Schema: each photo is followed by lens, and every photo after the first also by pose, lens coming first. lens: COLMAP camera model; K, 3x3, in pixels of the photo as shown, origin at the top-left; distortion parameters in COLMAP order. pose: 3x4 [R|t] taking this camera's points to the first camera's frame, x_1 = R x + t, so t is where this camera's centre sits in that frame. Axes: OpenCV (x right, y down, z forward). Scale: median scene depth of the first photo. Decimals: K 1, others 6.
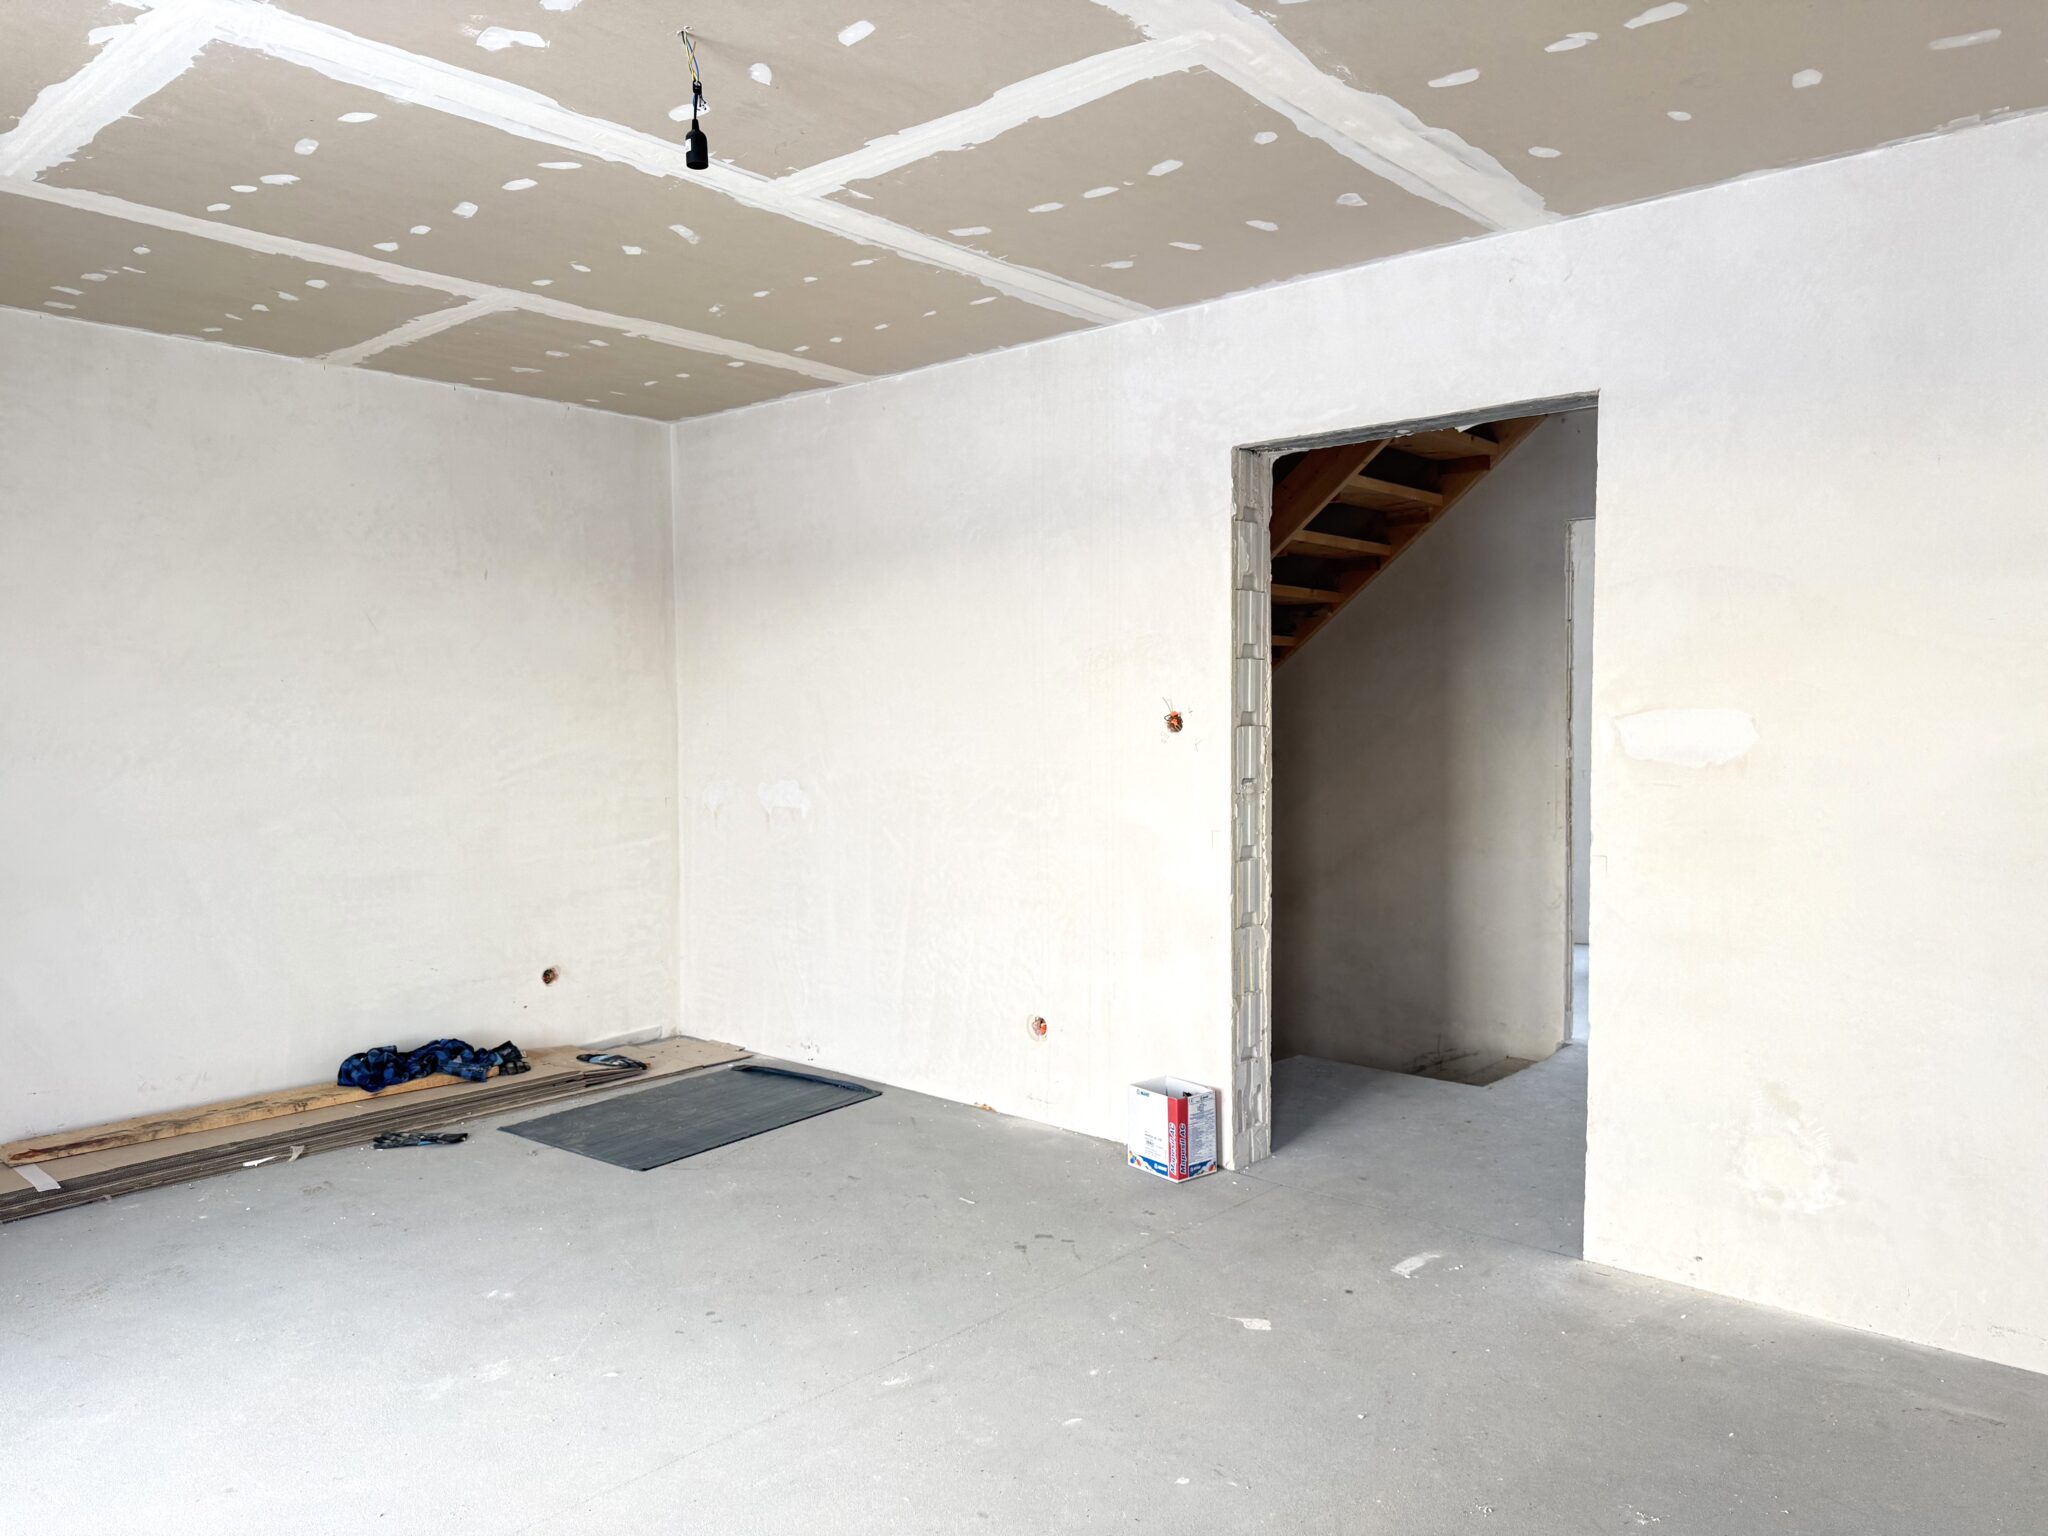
lens RADIAL K [[1473.7, 0, 986.2], [0, 1473.7, 761.8], [0, 0, 1]] dist [0.027198, -0.005513]
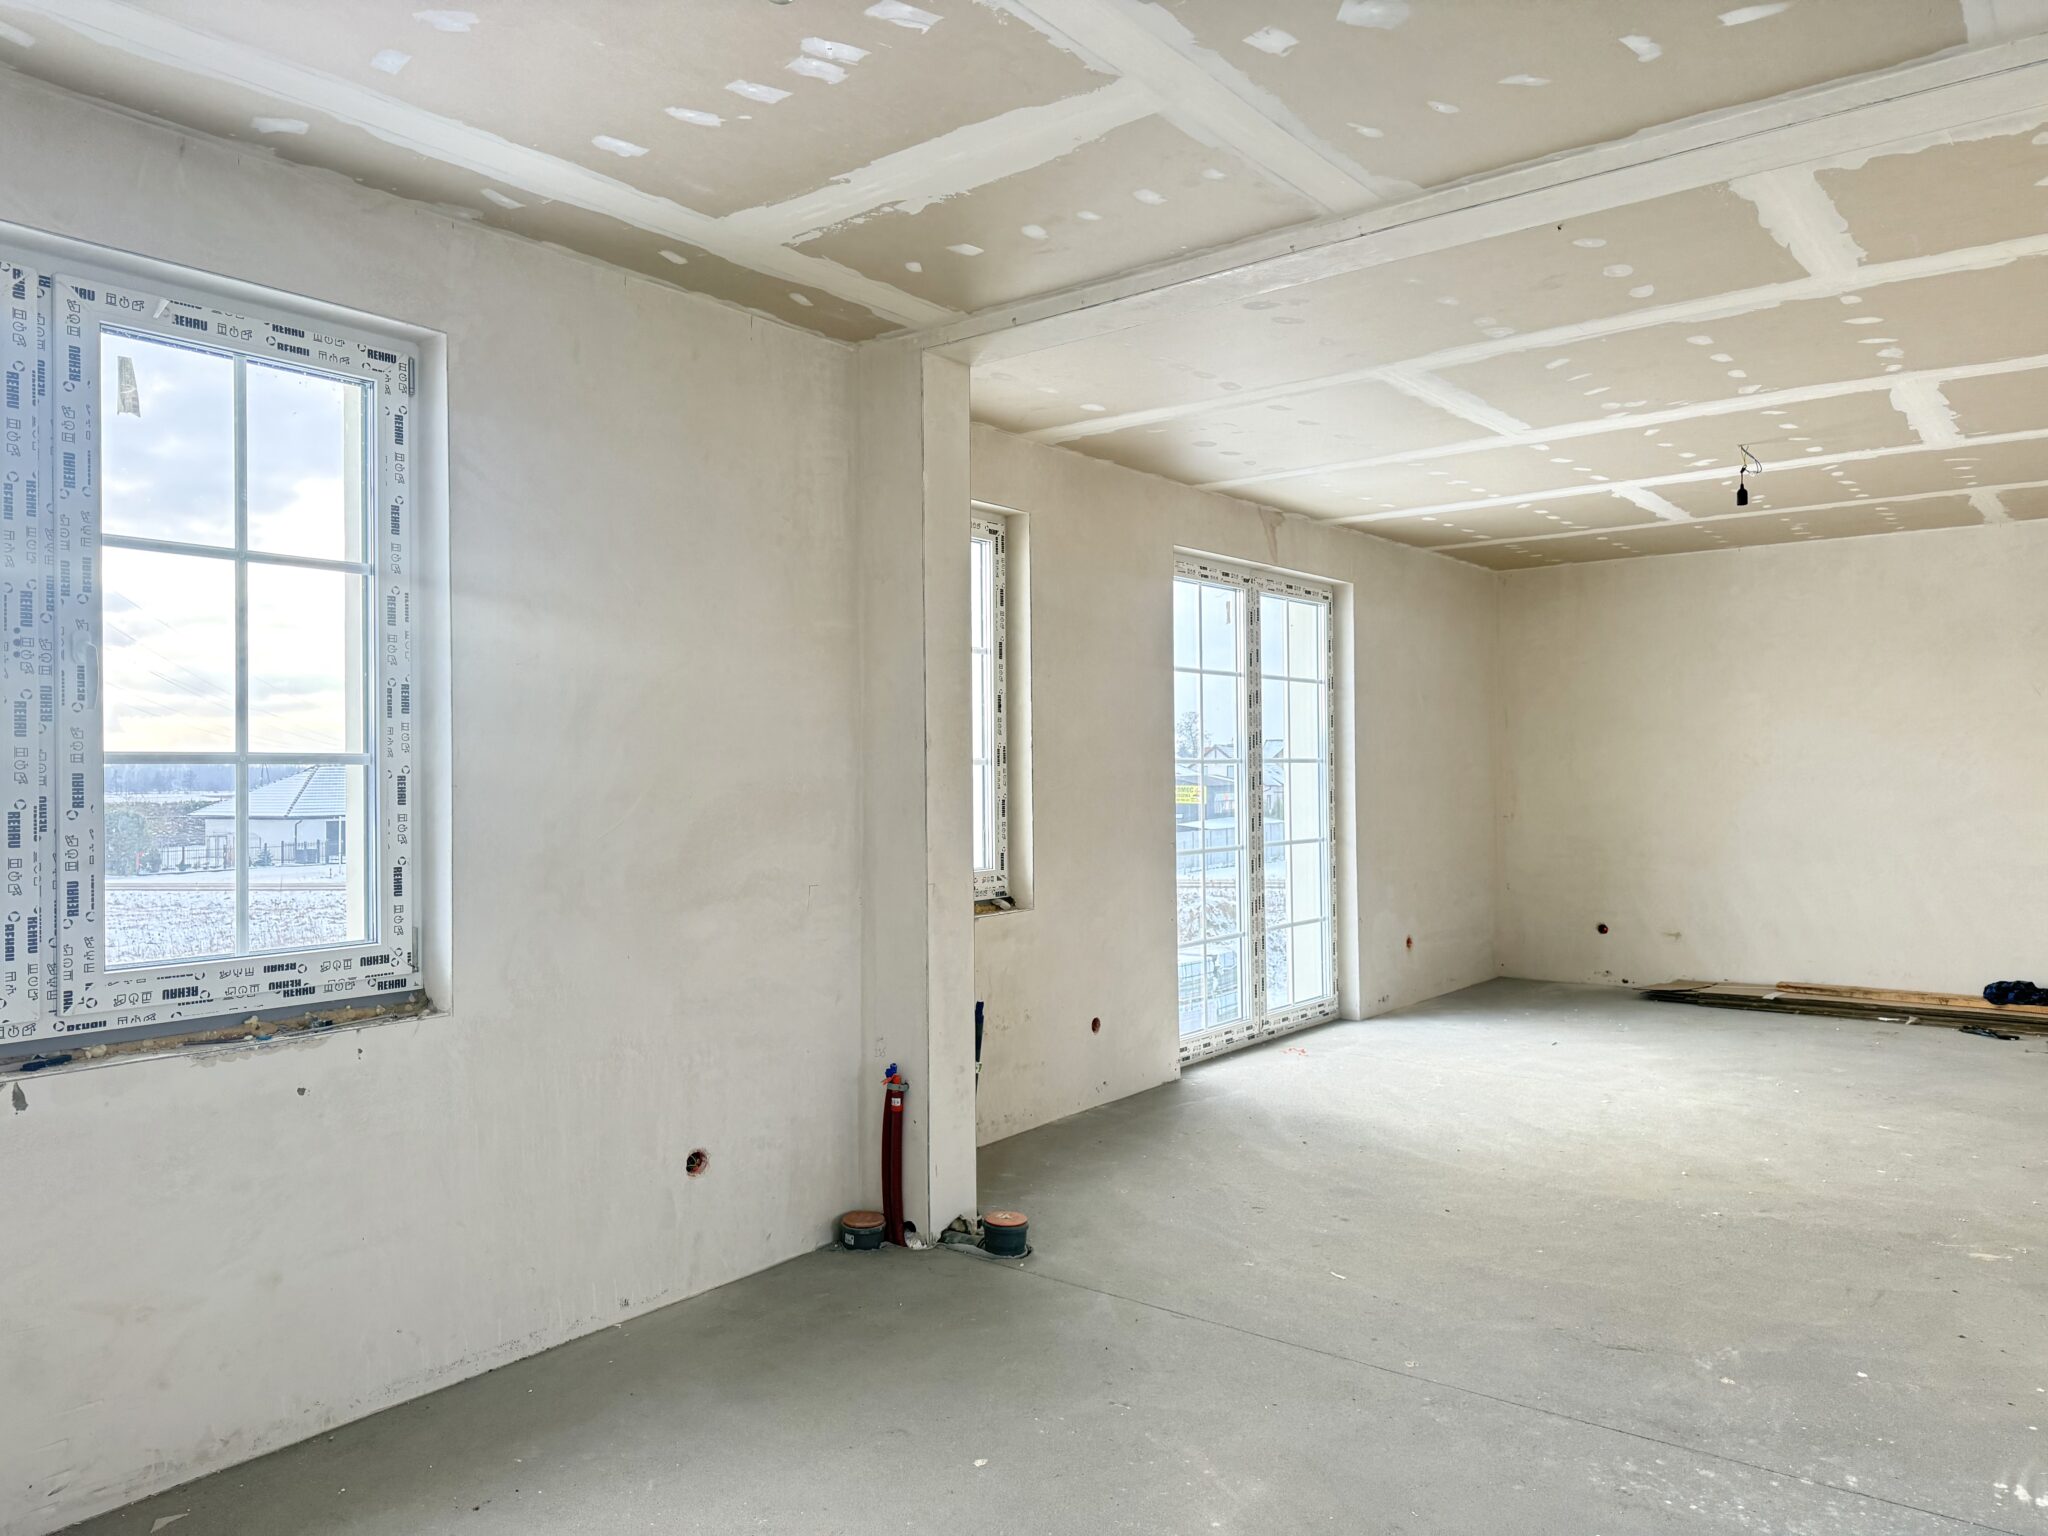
lens RADIAL K [[1435.7, 0, 1018.7], [0, 1435.7, 761.7], [0, 0, 1]] dist [0.035723, -0.042544]
pose [[0.070599, -0.003709, -0.997498, 1.096848], [-0.024005, 0.999697, -0.005416, 0.008313], [0.997216, 0.024327, 0.070489, -0.112955]]
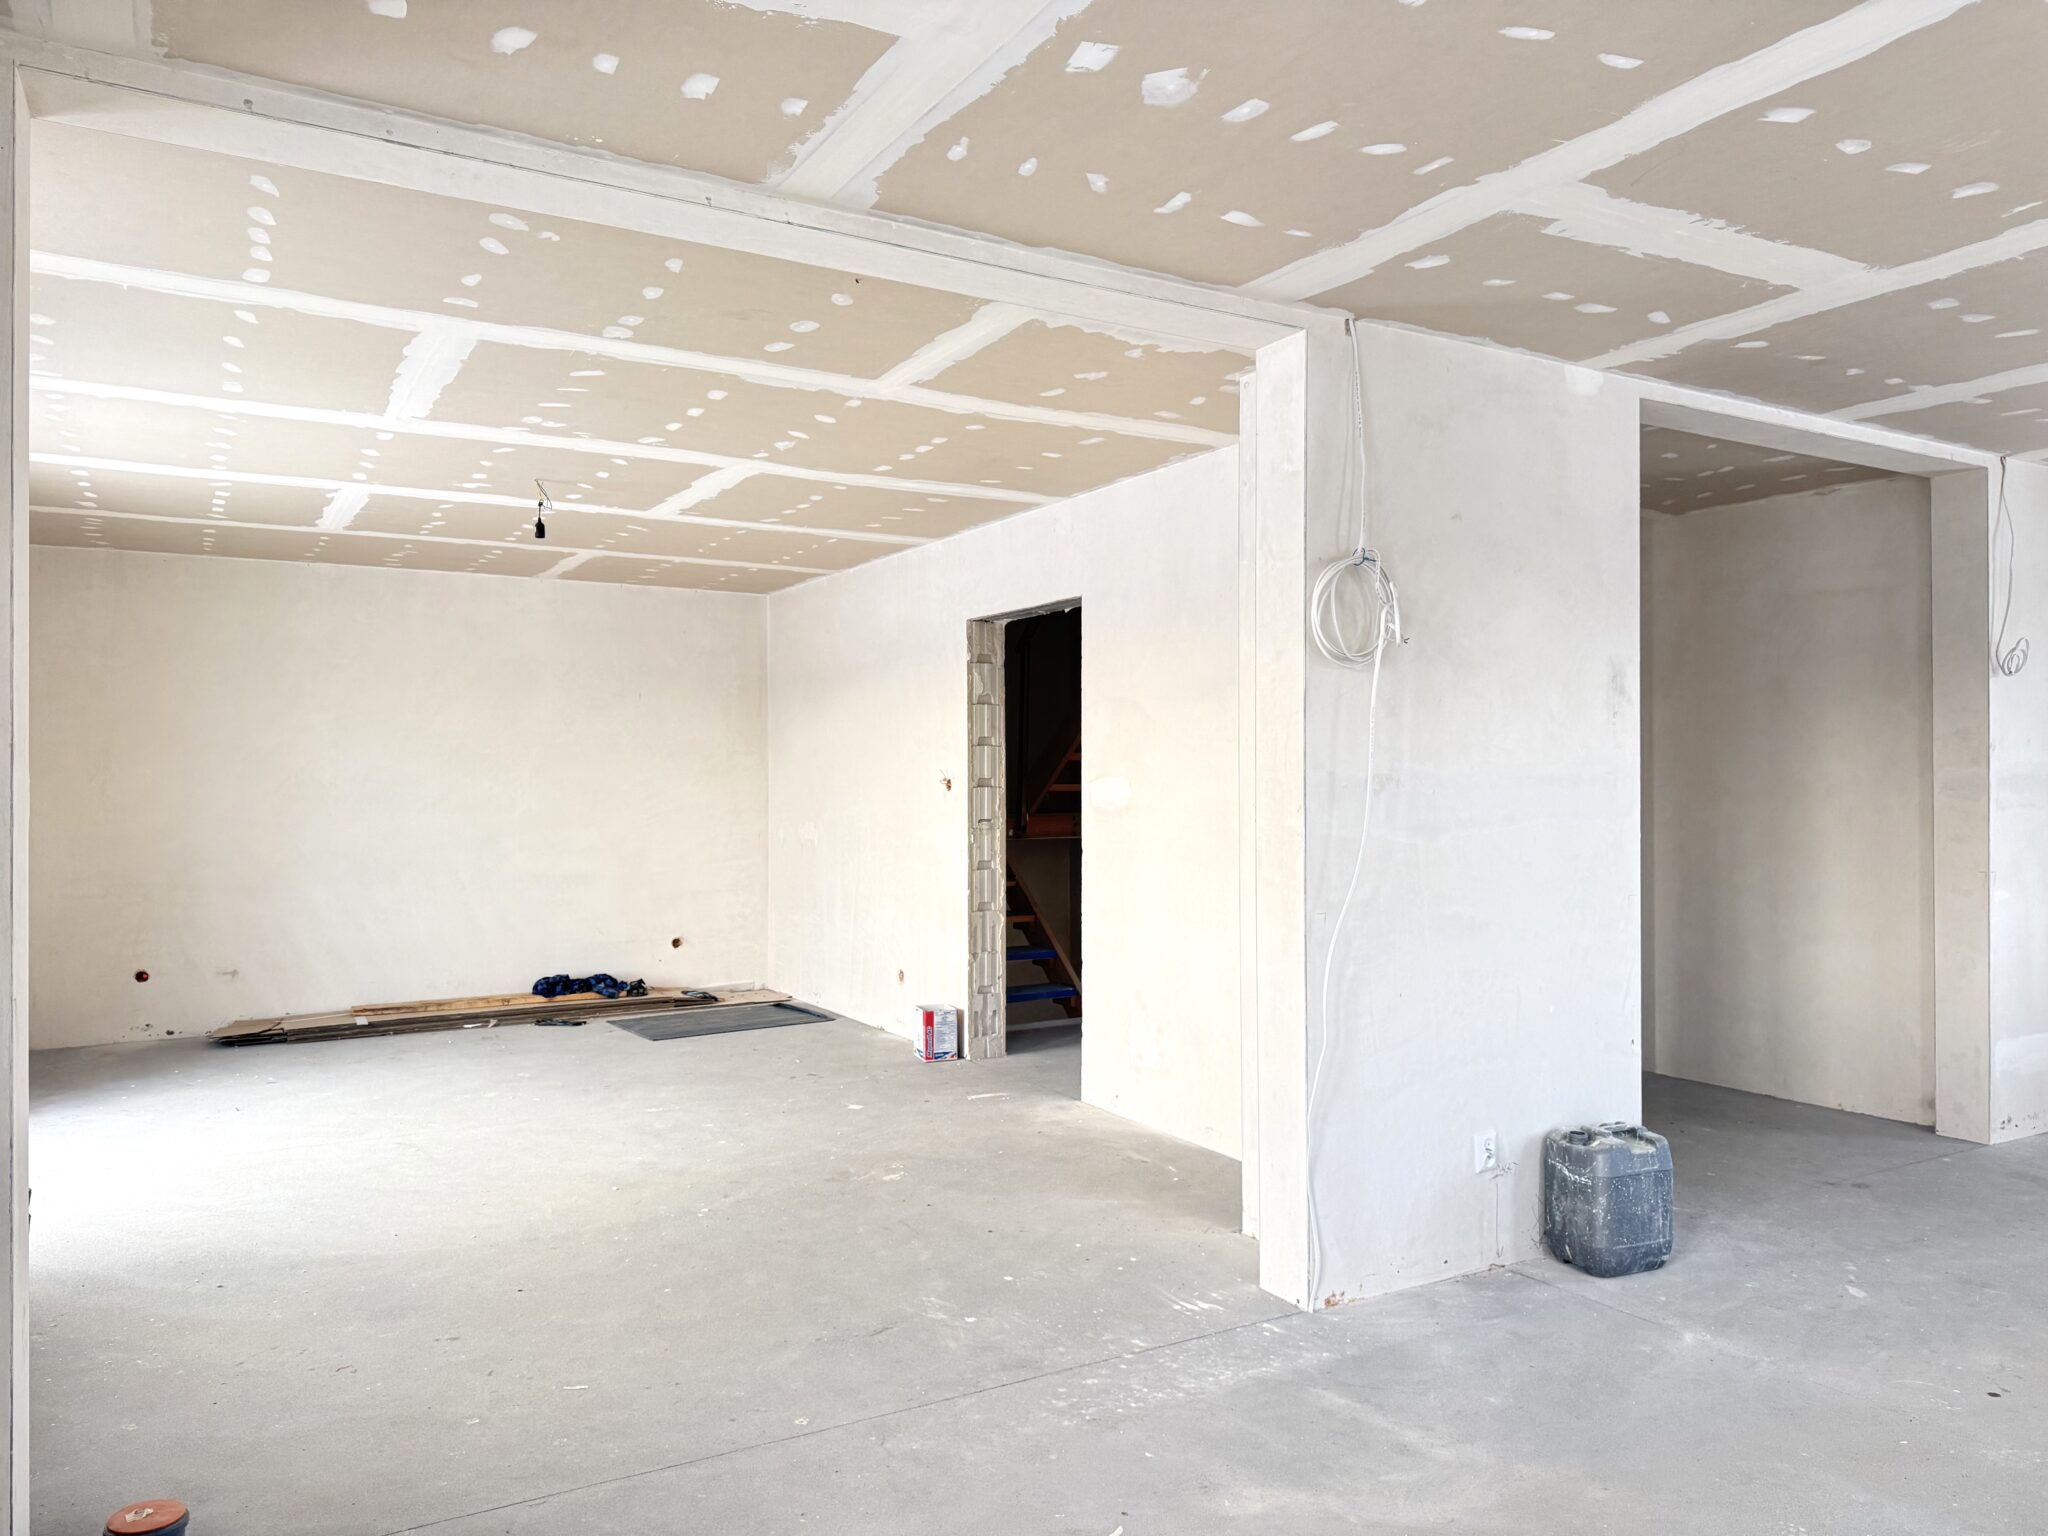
lens RADIAL K [[1435.7, 0, 1018.7], [0, 1435.7, 761.7], [0, 0, 1]] dist [0.035723, -0.042544]
pose [[0.953863, -0.002511, -0.300233, 0.686364], [-0.011281, 0.998959, -0.044195, 0.017121], [0.300032, 0.045543, 0.952841, -0.502625]]
